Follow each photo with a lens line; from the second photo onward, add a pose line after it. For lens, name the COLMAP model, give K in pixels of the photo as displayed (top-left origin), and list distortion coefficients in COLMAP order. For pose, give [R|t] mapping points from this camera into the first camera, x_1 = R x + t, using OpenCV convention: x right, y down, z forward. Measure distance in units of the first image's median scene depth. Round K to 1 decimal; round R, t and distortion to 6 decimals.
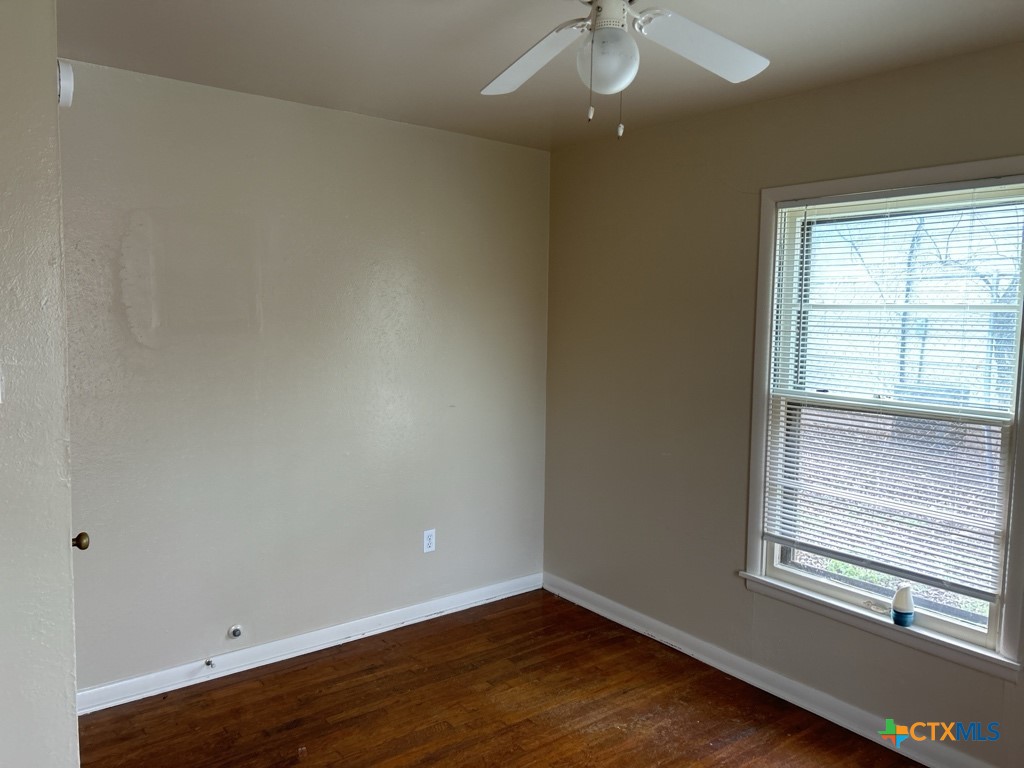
lens RADIAL K [[769.2, 0, 512.1], [0, 769.2, 383.7], [0, 0, 1]] dist [0.035469, -0.032861]
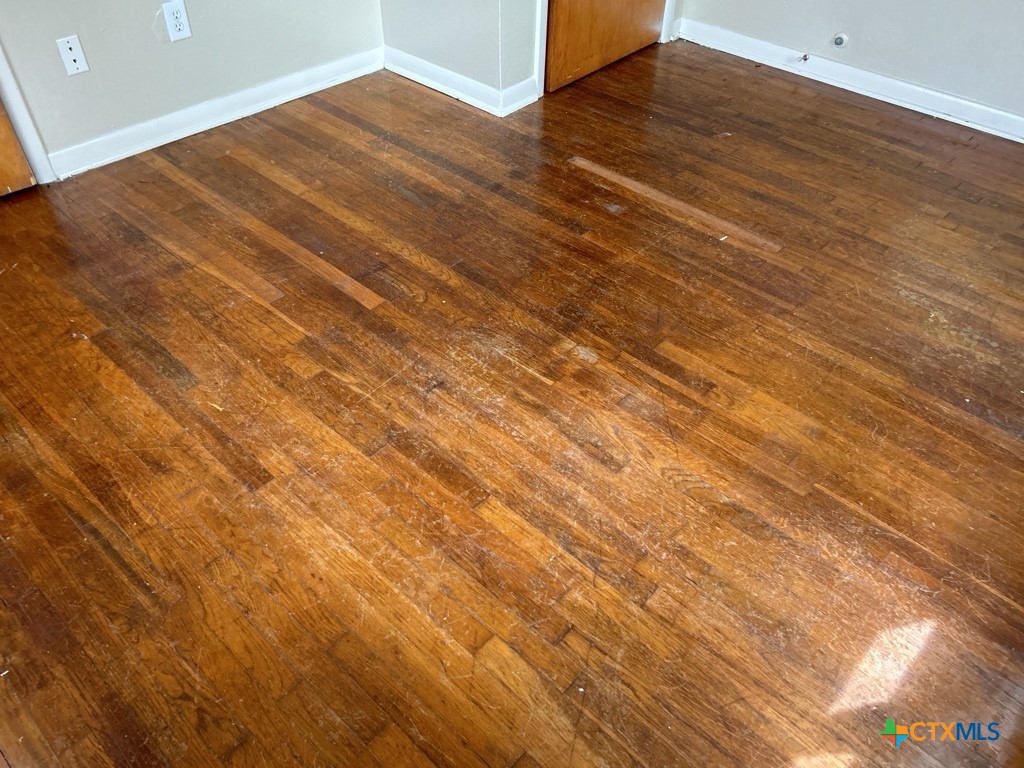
lens RADIAL K [[769.2, 0, 511.2], [0, 769.2, 383.3], [0, 0, 1]] dist [0.035469, -0.032861]
pose [[0.154527, 0.670449, -0.725686, 0.630857], [-0.100078, 0.741352, 0.663612, 0.039867], [0.982907, -0.029921, 0.181656, 0.450390]]
